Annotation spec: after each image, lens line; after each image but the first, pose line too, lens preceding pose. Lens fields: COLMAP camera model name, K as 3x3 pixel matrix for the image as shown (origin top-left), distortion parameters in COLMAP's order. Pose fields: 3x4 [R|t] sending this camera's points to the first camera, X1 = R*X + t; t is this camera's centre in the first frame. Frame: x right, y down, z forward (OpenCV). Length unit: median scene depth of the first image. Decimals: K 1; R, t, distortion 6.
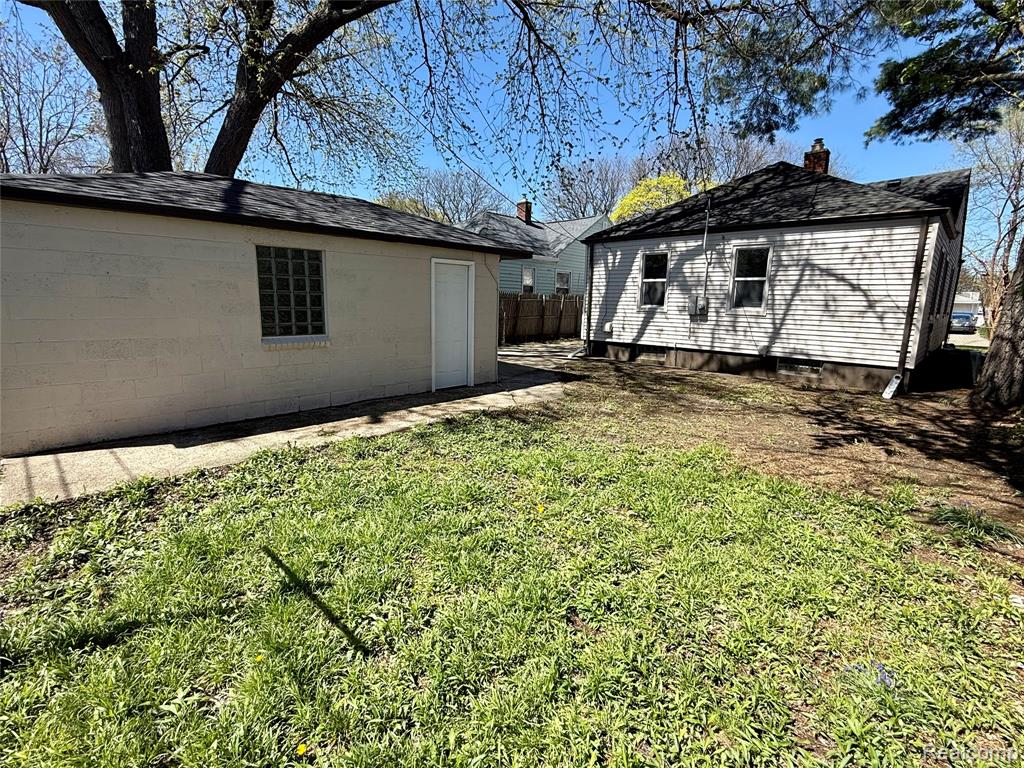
lens RADIAL K [[474.5, 0, 508.4], [0, 474.5, 383.6], [0, 0, 1]] dist [-0.003497, -0.000349]
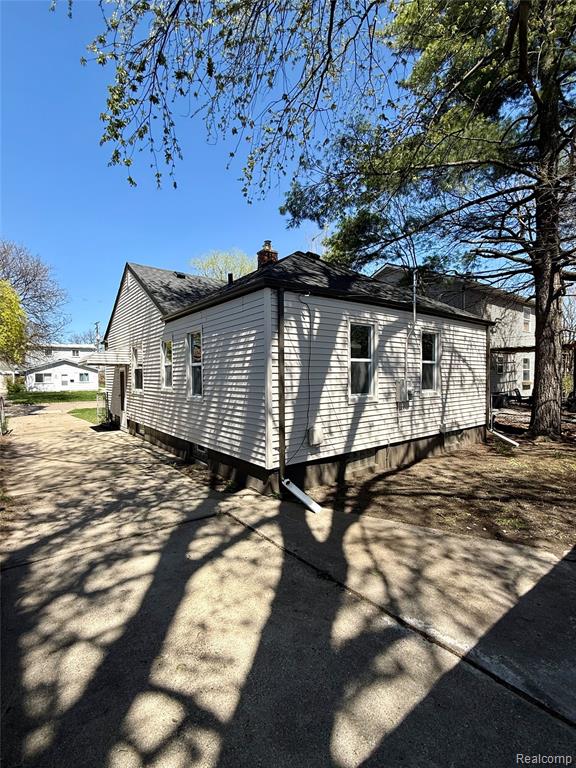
lens RADIAL K [[355.9, 0, 288.9], [0, 355.9, 389.3], [0, 0, 1]] dist [-0.003497, -0.000349]
pose [[0.122520, -0.058849, 0.990720, -0.245439], [0.187062, 0.981718, 0.035180, -0.214621], [-0.974678, 0.181015, 0.131289, 1.048934]]
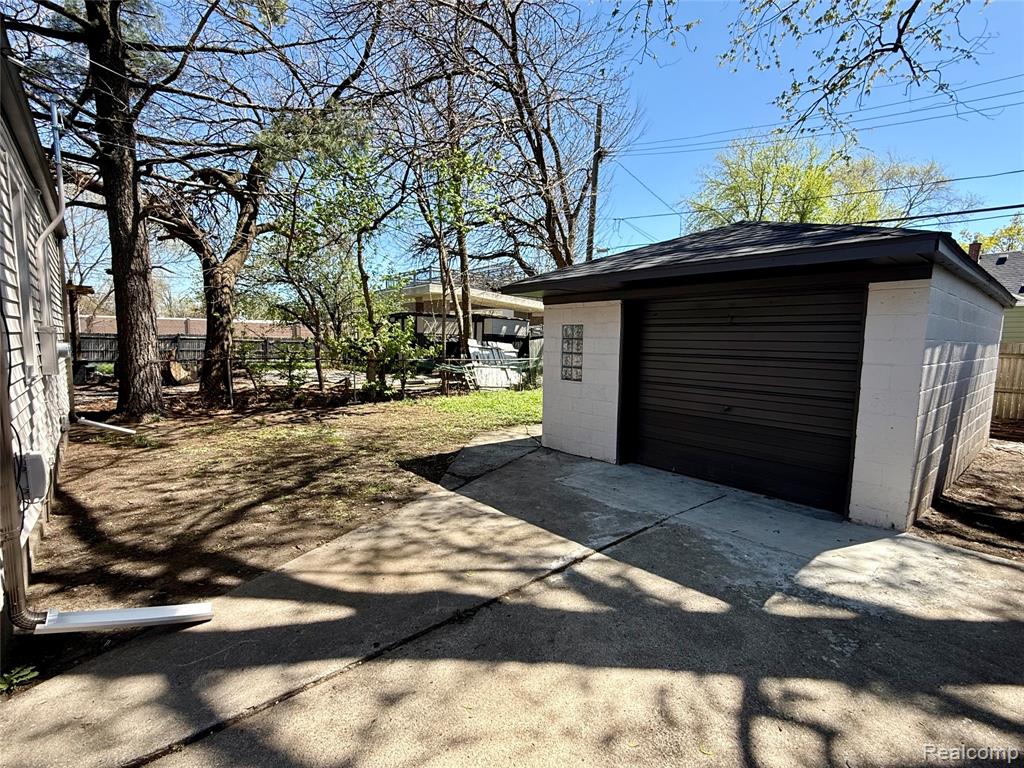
lens RADIAL K [[474.5, 0, 515.3], [0, 474.5, 384.0], [0, 0, 1]] dist [-0.003497, -0.000349]
pose [[-0.997498, -0.038290, 0.059432, -0.000982], [-0.020718, 0.962052, 0.272077, -0.241631], [-0.067594, 0.270165, -0.960438, 1.301922]]
